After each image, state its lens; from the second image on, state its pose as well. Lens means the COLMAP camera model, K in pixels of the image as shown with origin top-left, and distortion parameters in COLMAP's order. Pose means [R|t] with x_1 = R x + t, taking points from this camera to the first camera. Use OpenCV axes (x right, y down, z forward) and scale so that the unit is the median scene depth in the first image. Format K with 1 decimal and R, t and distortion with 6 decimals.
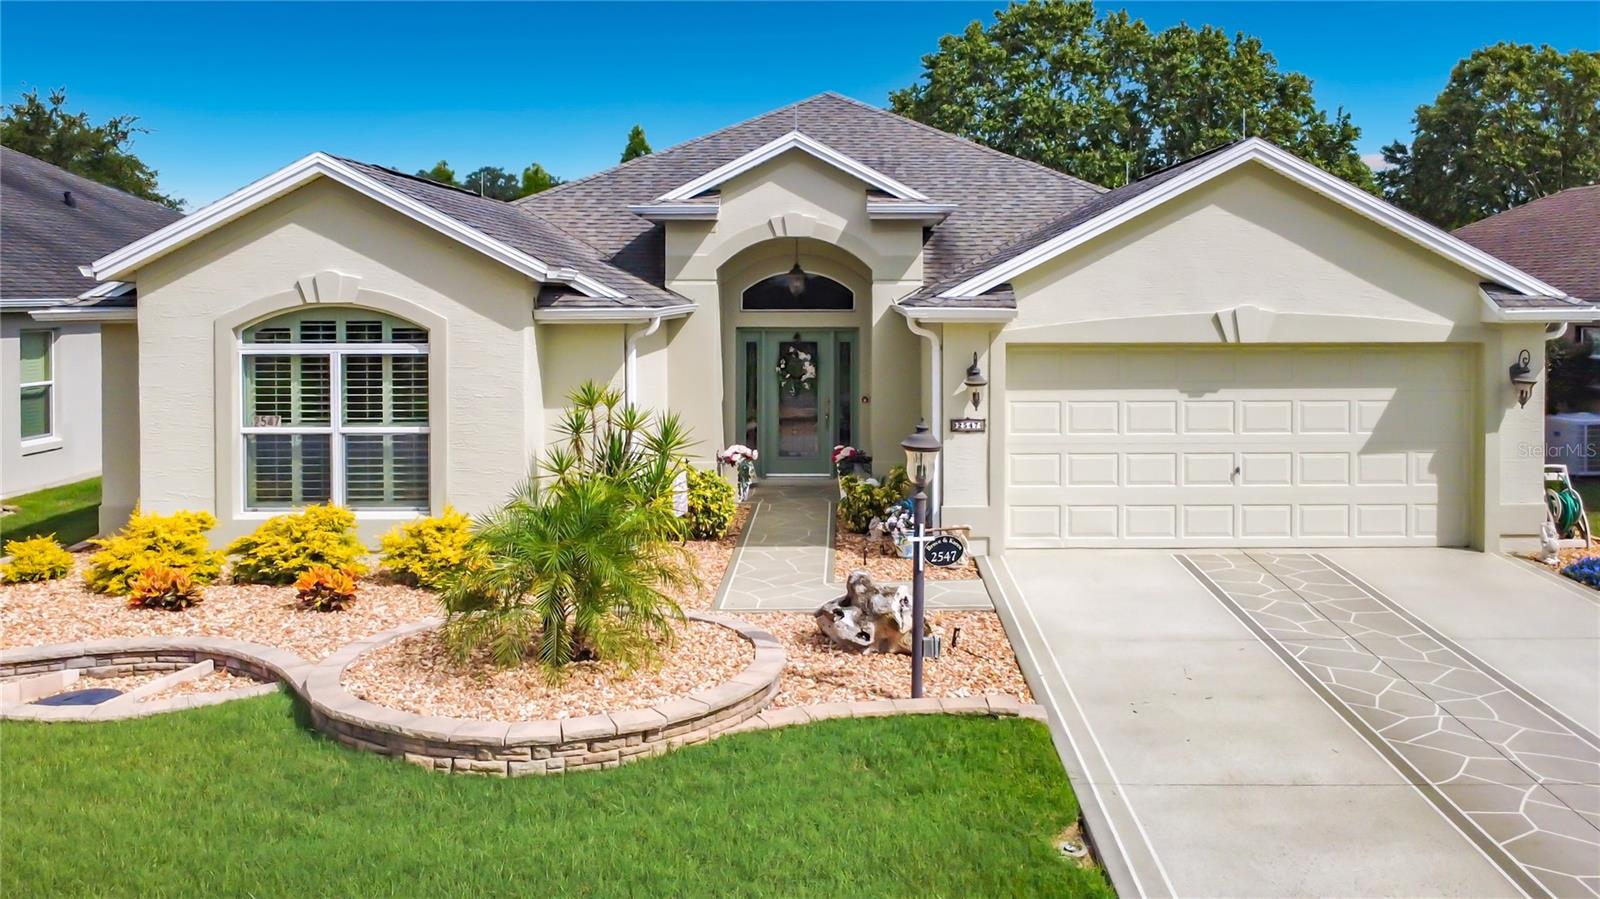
lens RADIAL K [[1327.9, 0, 845.7], [0, 1327.9, 358.0], [0, 0, 1]] dist [-0.008399, -0.002485]
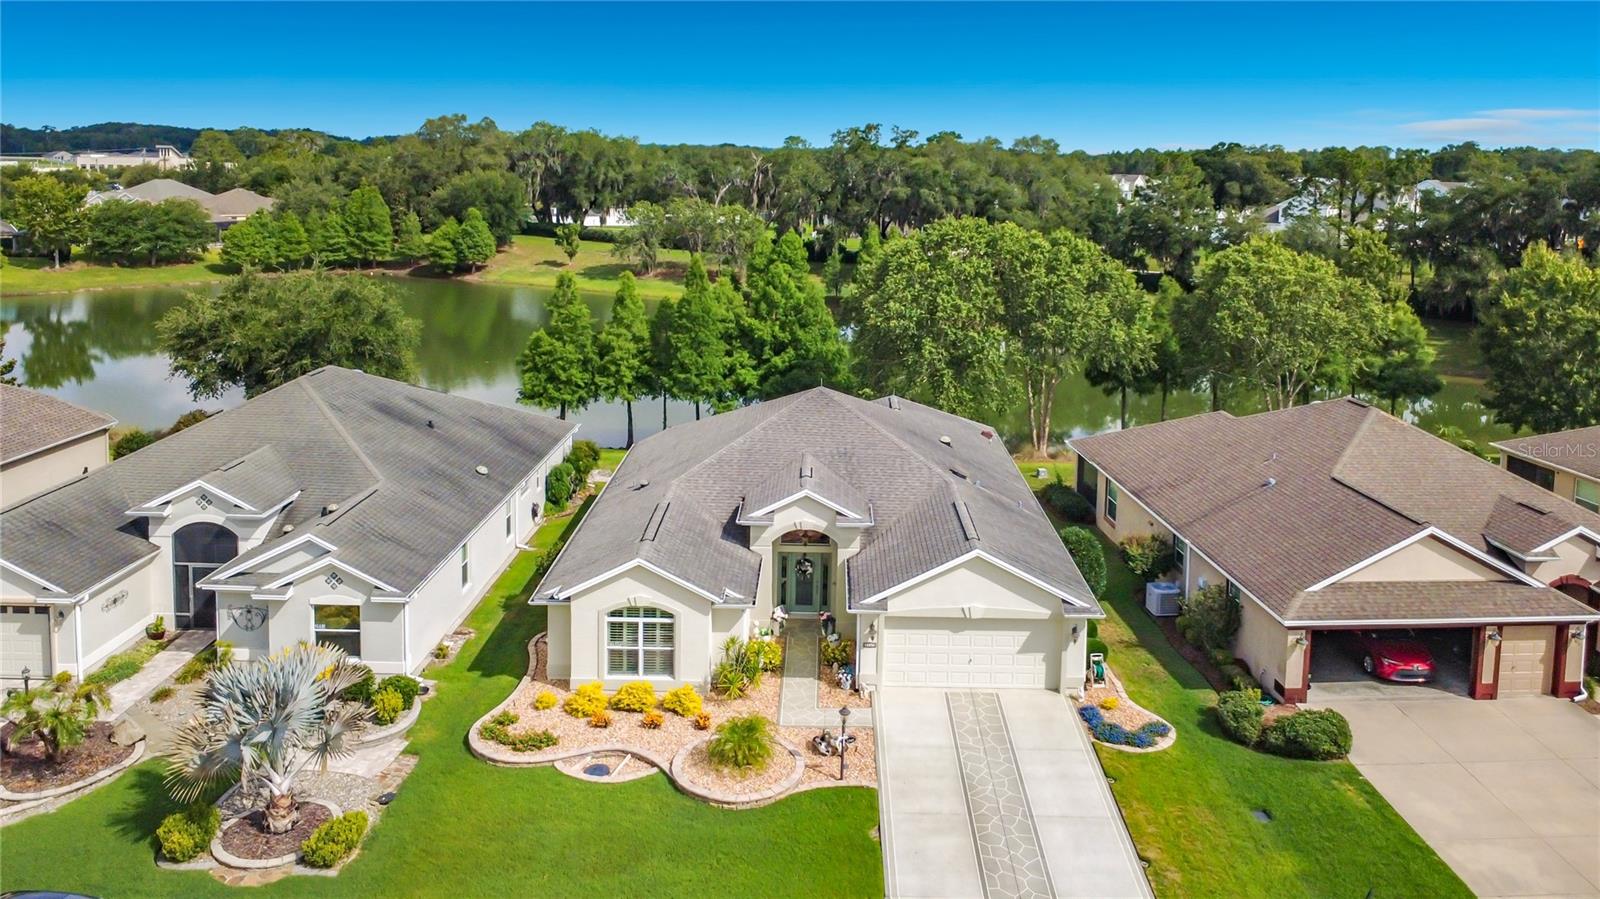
lens RADIAL K [[1153.0, 0, 817.1], [0, 1153.0, 352.9], [0, 0, 1]] dist [0.003673, -0.002548]
pose [[0.999770, 0.017374, -0.012542, 0.004558], [-0.015938, 0.994161, 0.106723, -0.818107], [0.014323, -0.106499, 0.994210, -1.320373]]
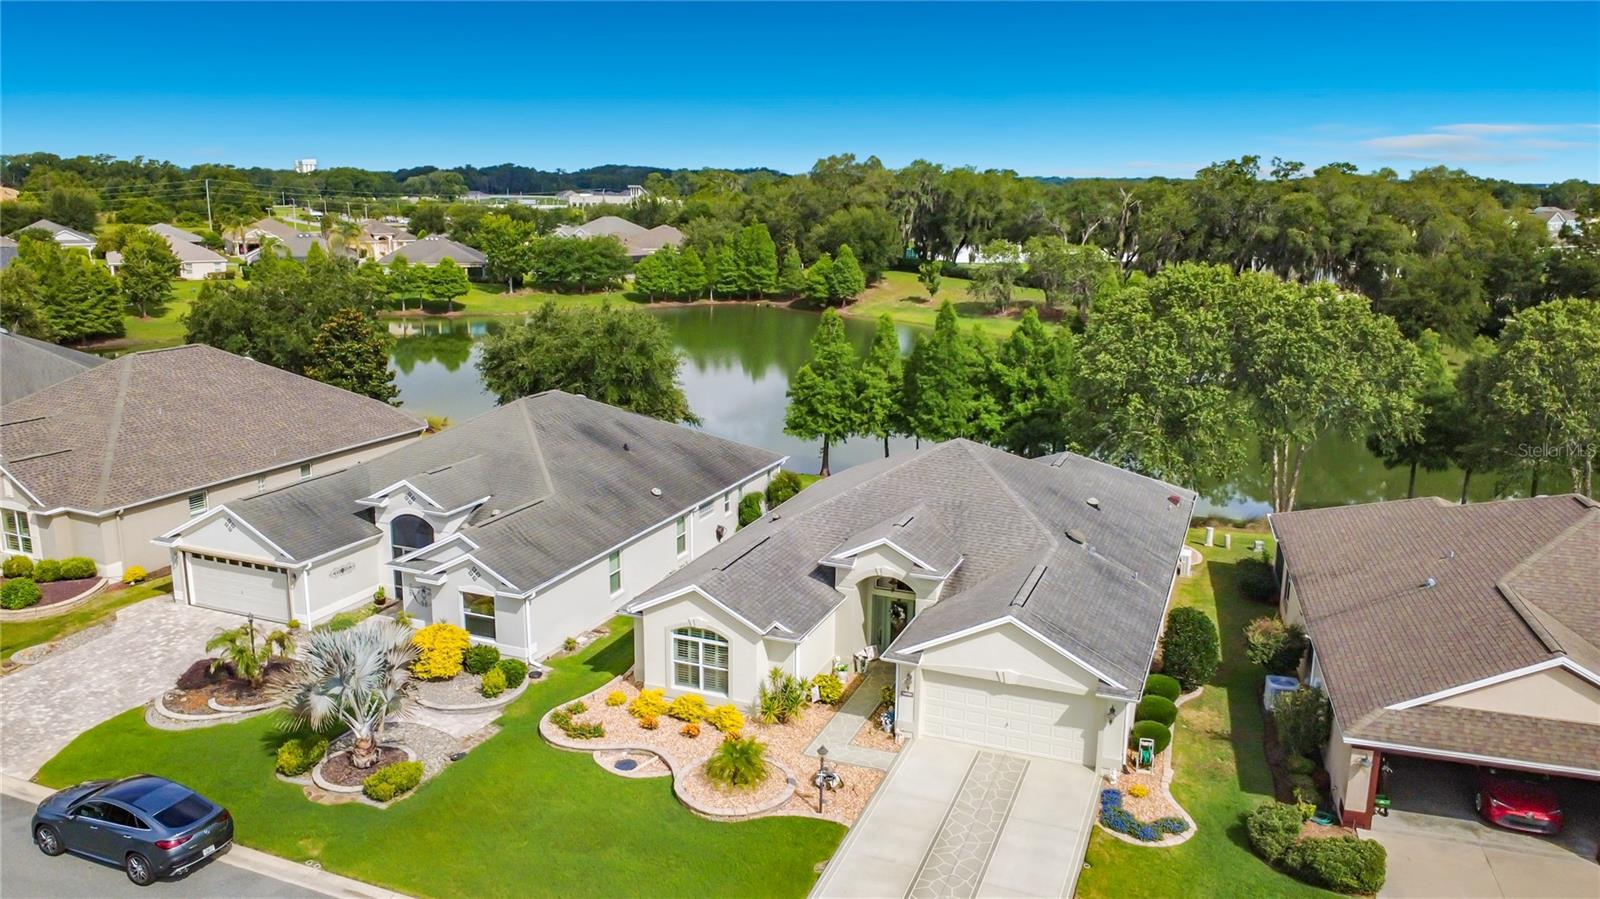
lens RADIAL K [[1114.0, 0, 801.7], [0, 1114.0, 509.4], [0, 0, 1]] dist [0.001722, 0.001833]
pose [[0.926377, 0.109785, -0.360240, 0.708146], [-0.028957, 0.974498, 0.222520, -0.865854], [0.375483, -0.195706, 0.905932, -1.154695]]
